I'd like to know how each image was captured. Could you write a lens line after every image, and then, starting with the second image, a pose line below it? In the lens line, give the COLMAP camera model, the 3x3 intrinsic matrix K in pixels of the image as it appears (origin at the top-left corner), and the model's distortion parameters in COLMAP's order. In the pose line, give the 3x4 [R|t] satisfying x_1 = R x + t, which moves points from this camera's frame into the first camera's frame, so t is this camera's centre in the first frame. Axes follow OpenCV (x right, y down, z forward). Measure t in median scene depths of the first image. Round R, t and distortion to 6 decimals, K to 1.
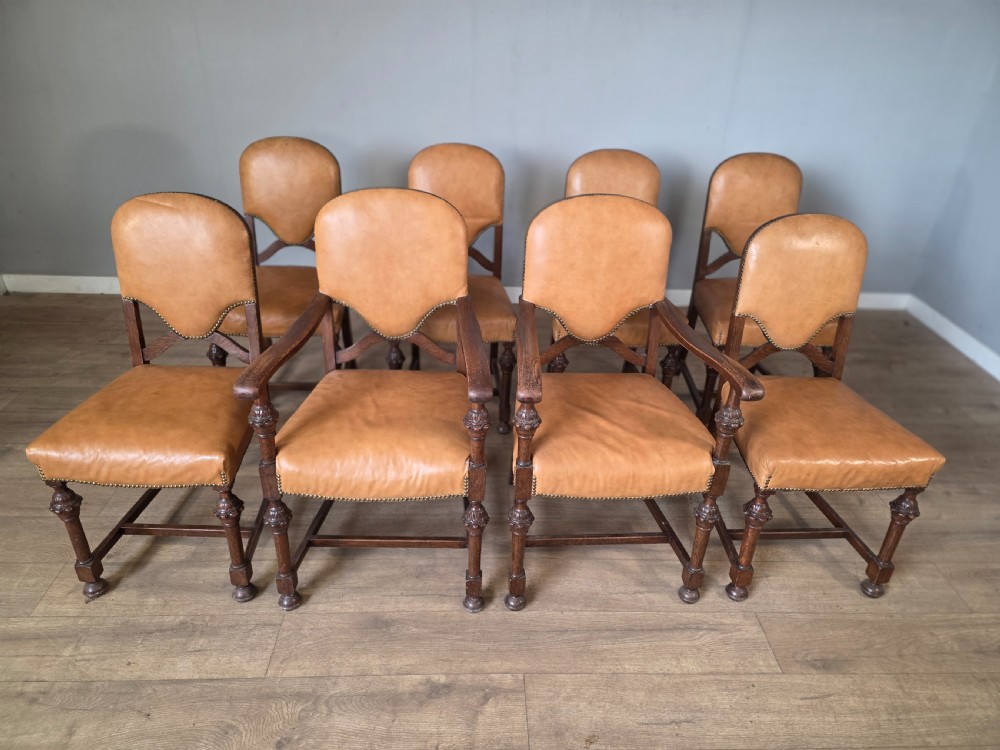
lens RADIAL K [[680.7, 0, 499.1], [0, 680.7, 380.4], [0, 0, 1]] dist [0.051022, -0.056465]
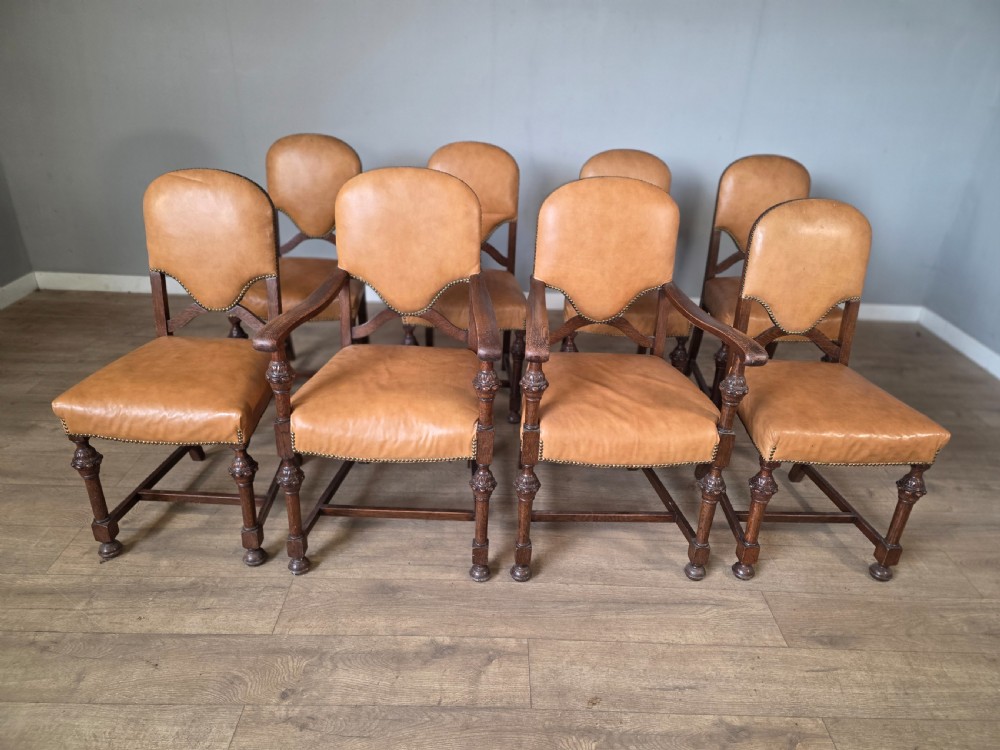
lens RADIAL K [[680.7, 0, 499.7], [0, 680.7, 375.4], [0, 0, 1]] dist [0.051022, -0.056465]
pose [[0.999584, 0.018367, -0.022243, 0.009262], [-0.019627, 0.998134, -0.057819, 0.094301], [0.021139, 0.058232, 0.998079, -0.022876]]
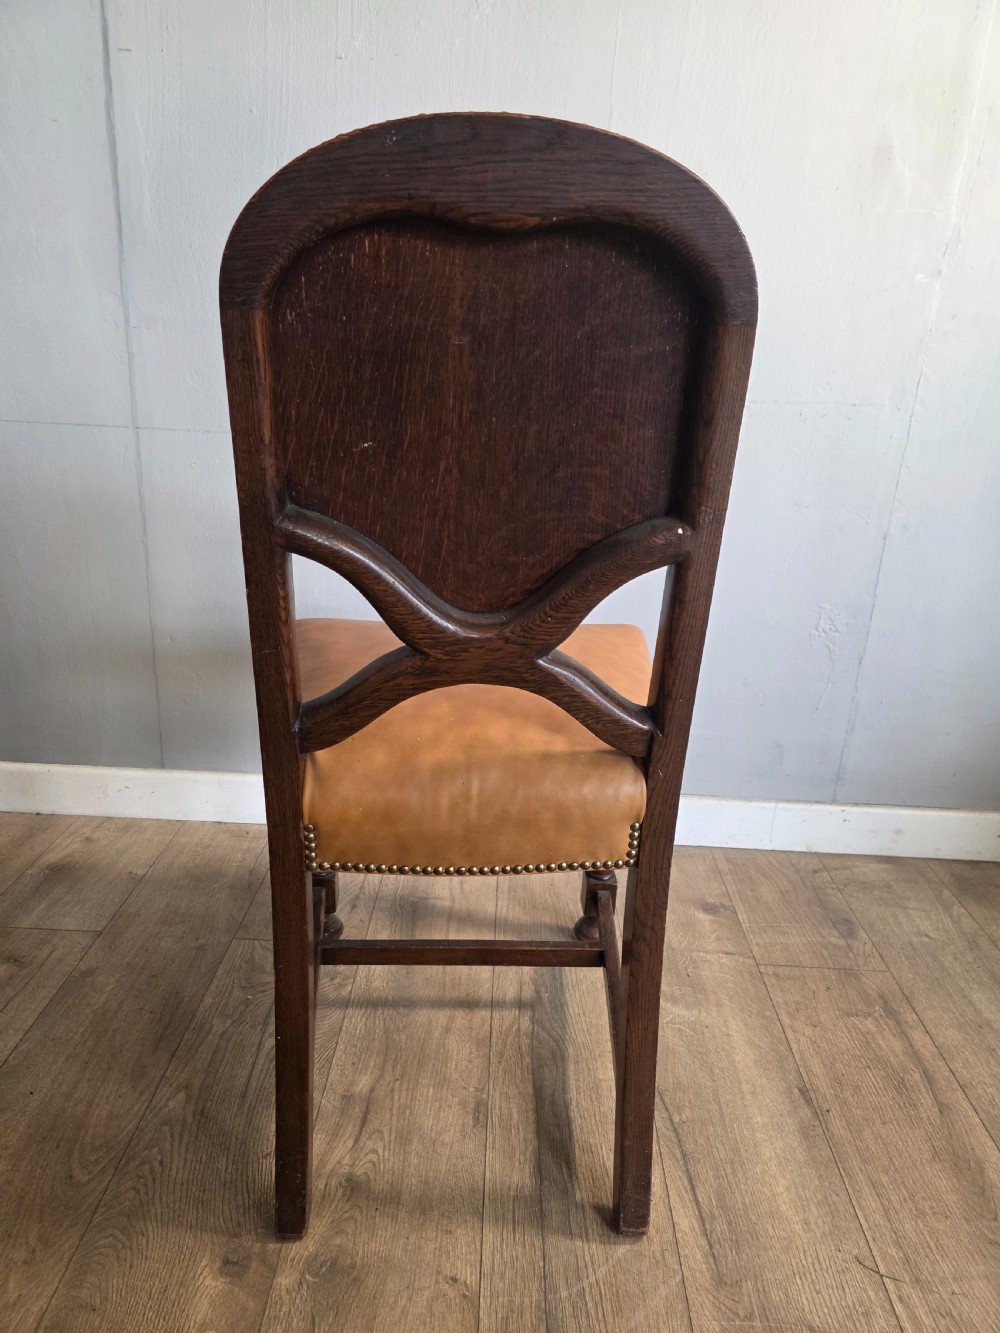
lens RADIAL K [[907.4, 0, 490.5], [0, 907.4, 661.4], [0, 0, 1]] dist [0.051022, -0.056465]
pose [[0.073331, -0.345204, 0.935658, 0.475077], [0.461293, 0.843534, 0.275062, -0.146516], [-0.884212, 0.411442, 0.221098, 1.008452]]
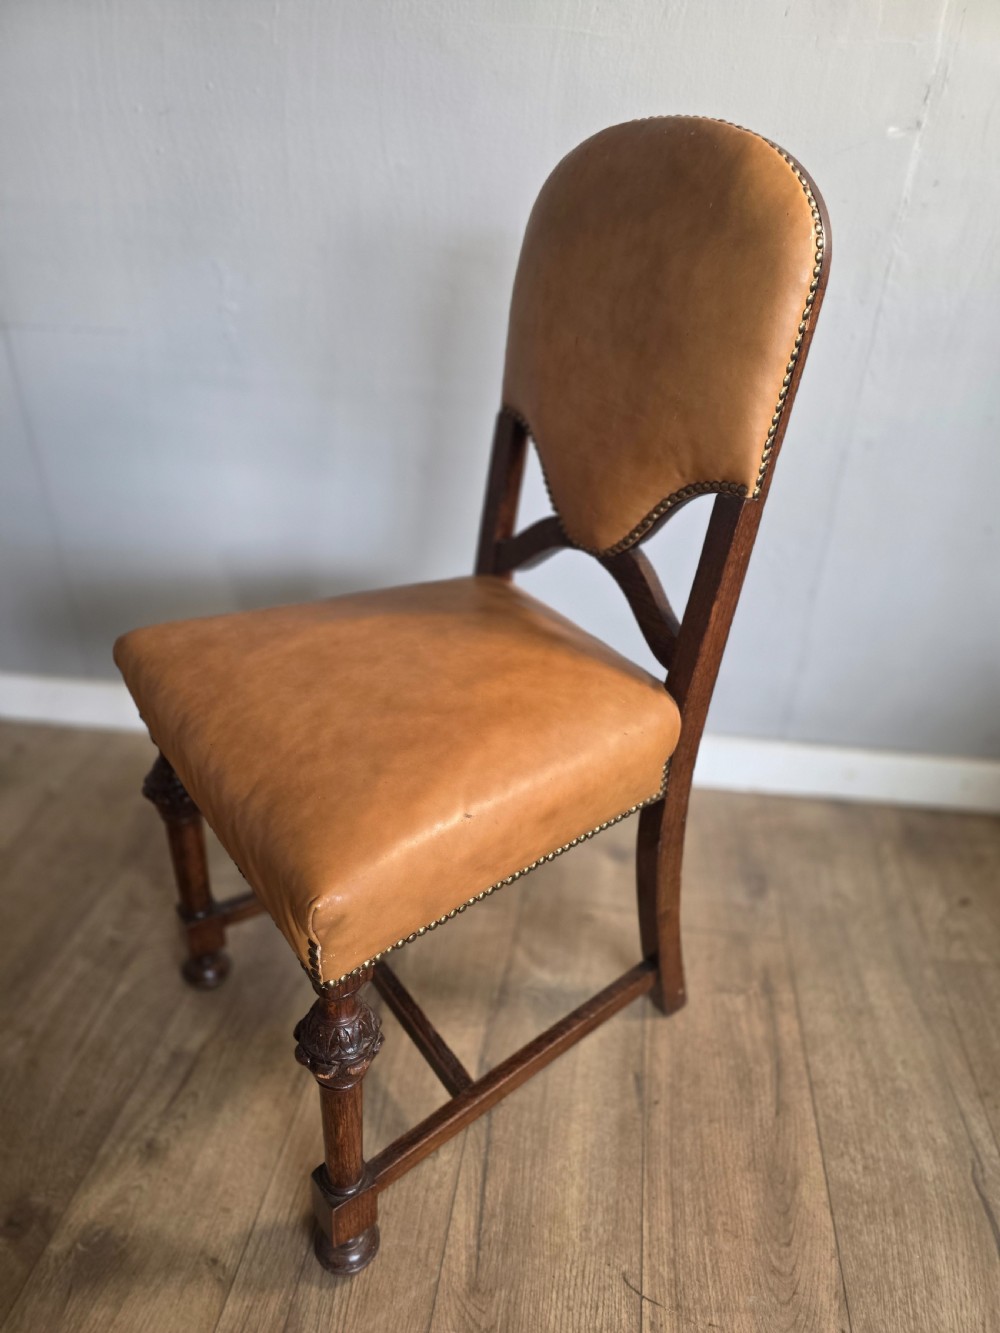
lens RADIAL K [[907.4, 0, 513.8], [0, 907.4, 667.9], [0, 0, 1]] dist [0.051022, -0.056465]
pose [[0.176837, -0.518308, 0.836711, 0.591747], [0.477732, 0.788453, 0.387447, -0.116669], [-0.860524, 0.331209, 0.387040, 0.830461]]
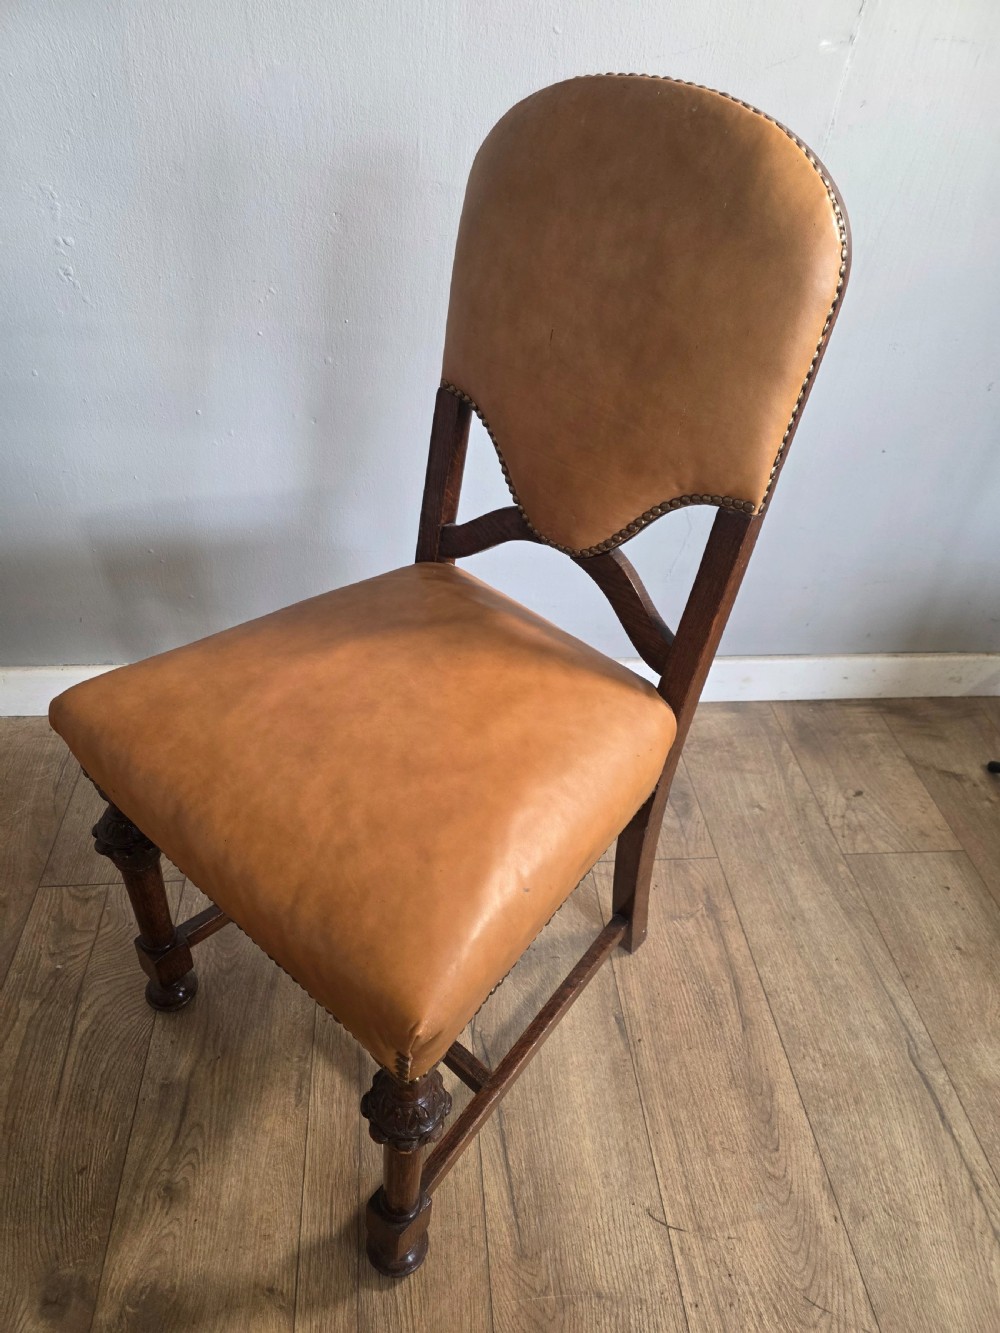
lens RADIAL K [[907.4, 0, 495.8], [0, 907.4, 669.3], [0, 0, 1]] dist [0.051022, -0.056465]
pose [[-0.044653, -0.675837, 0.735697, 0.663637], [0.445249, 0.645780, 0.620260, -0.230617], [-0.894293, 0.355265, 0.272080, 0.894460]]
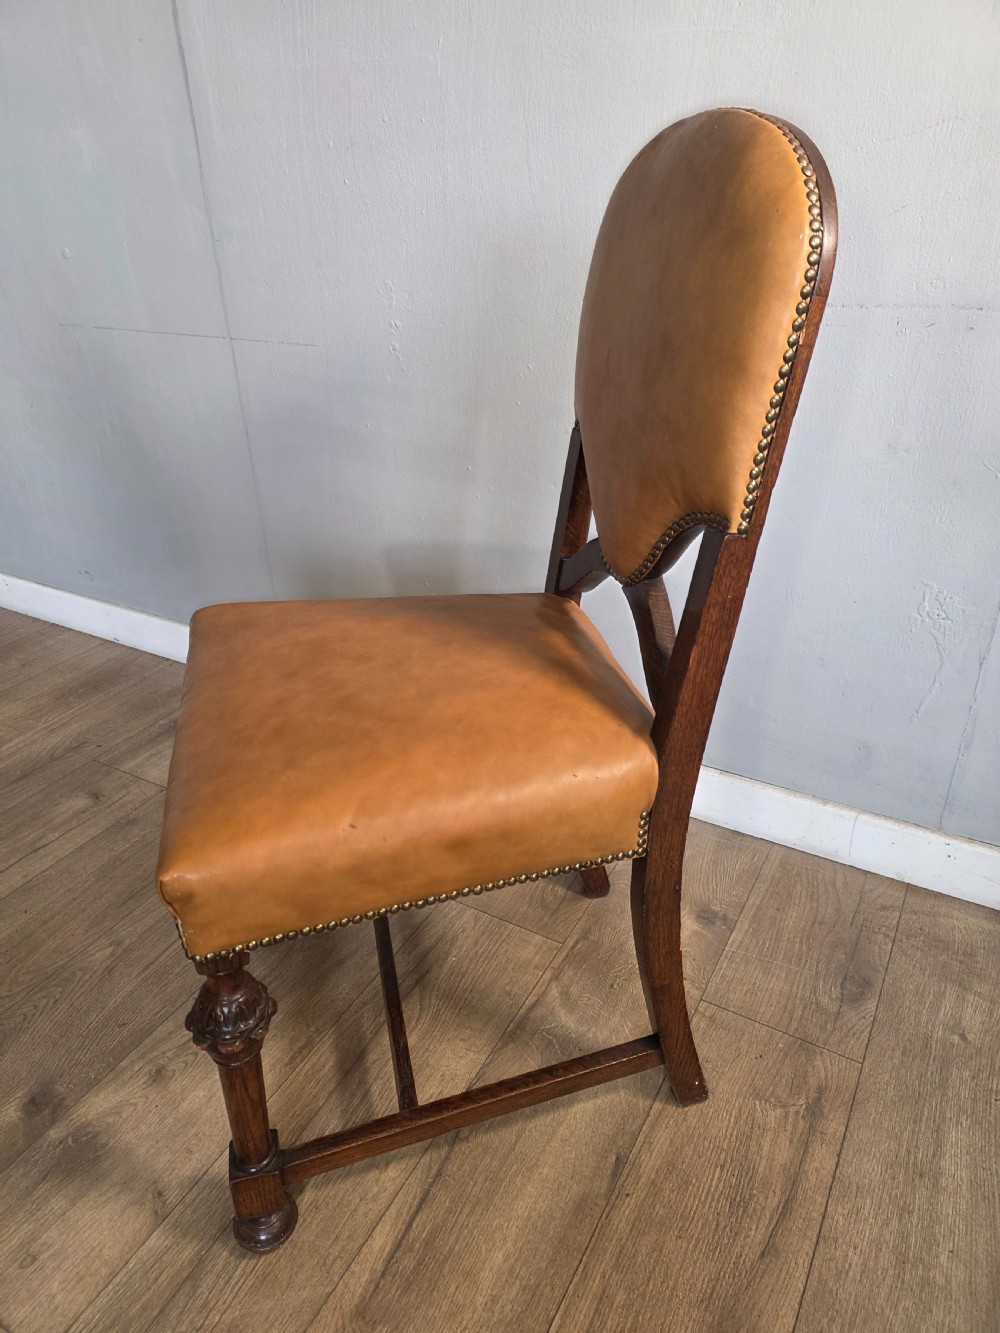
lens RADIAL K [[907.4, 0, 495.5], [0, 907.4, 644.6], [0, 0, 1]] dist [0.051022, -0.056465]
pose [[0.537305, -0.438379, 0.720505, 0.671463], [0.466236, 0.866282, 0.179386, -0.031072], [-0.702800, 0.239541, 0.669846, 0.698912]]
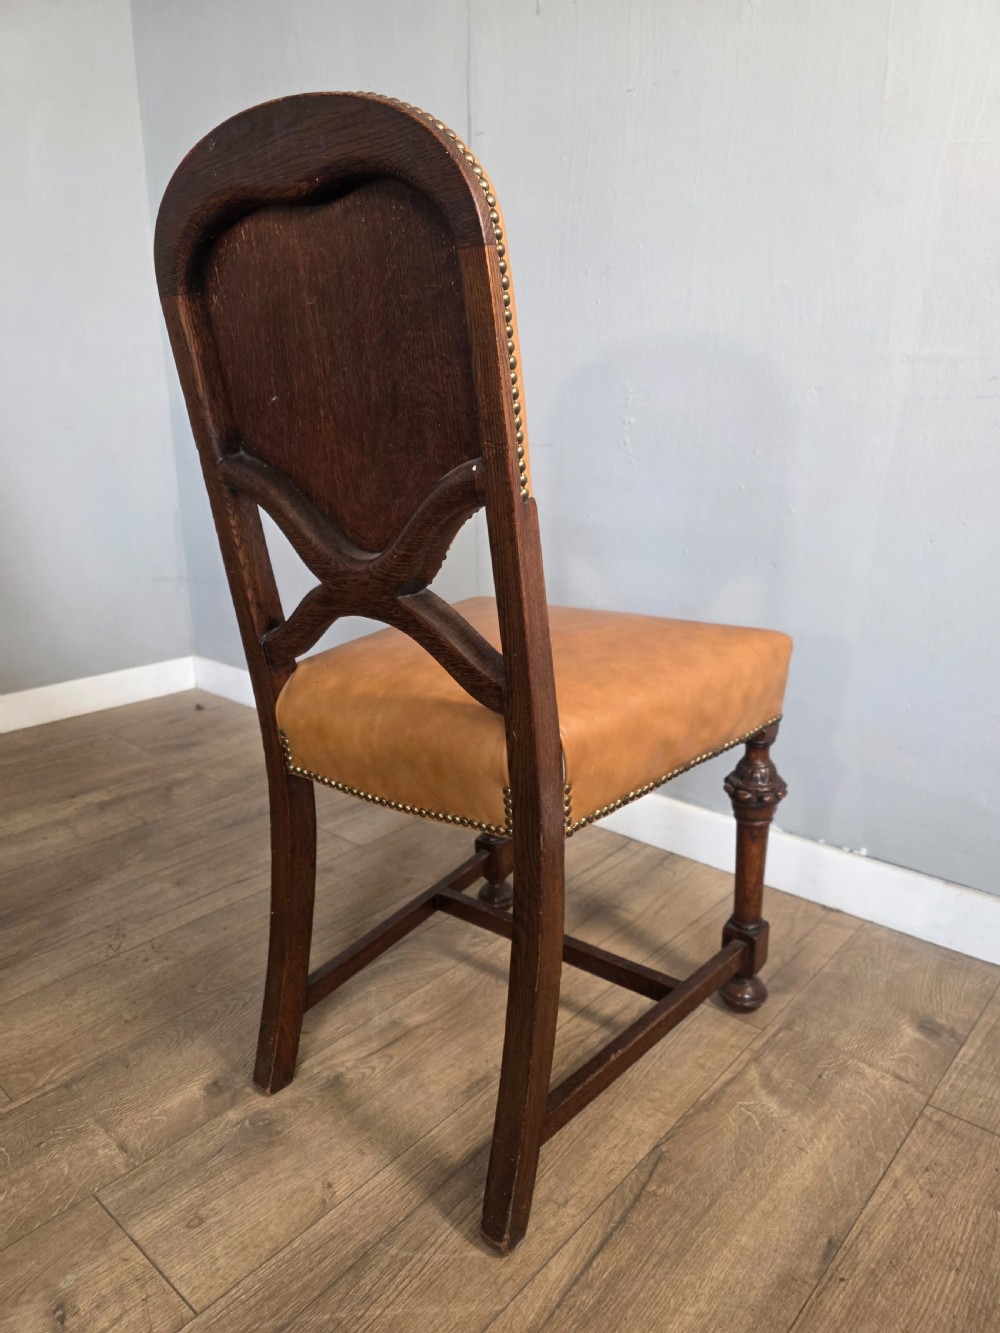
lens RADIAL K [[907.4, 0, 493.6], [0, 907.4, 656.2], [0, 0, 1]] dist [0.051022, -0.056465]
pose [[0.698684, -0.223551, 0.679607, 0.593859], [0.388275, 0.916344, -0.097750, 0.064152], [-0.600902, 0.332171, 0.727035, 0.743713]]
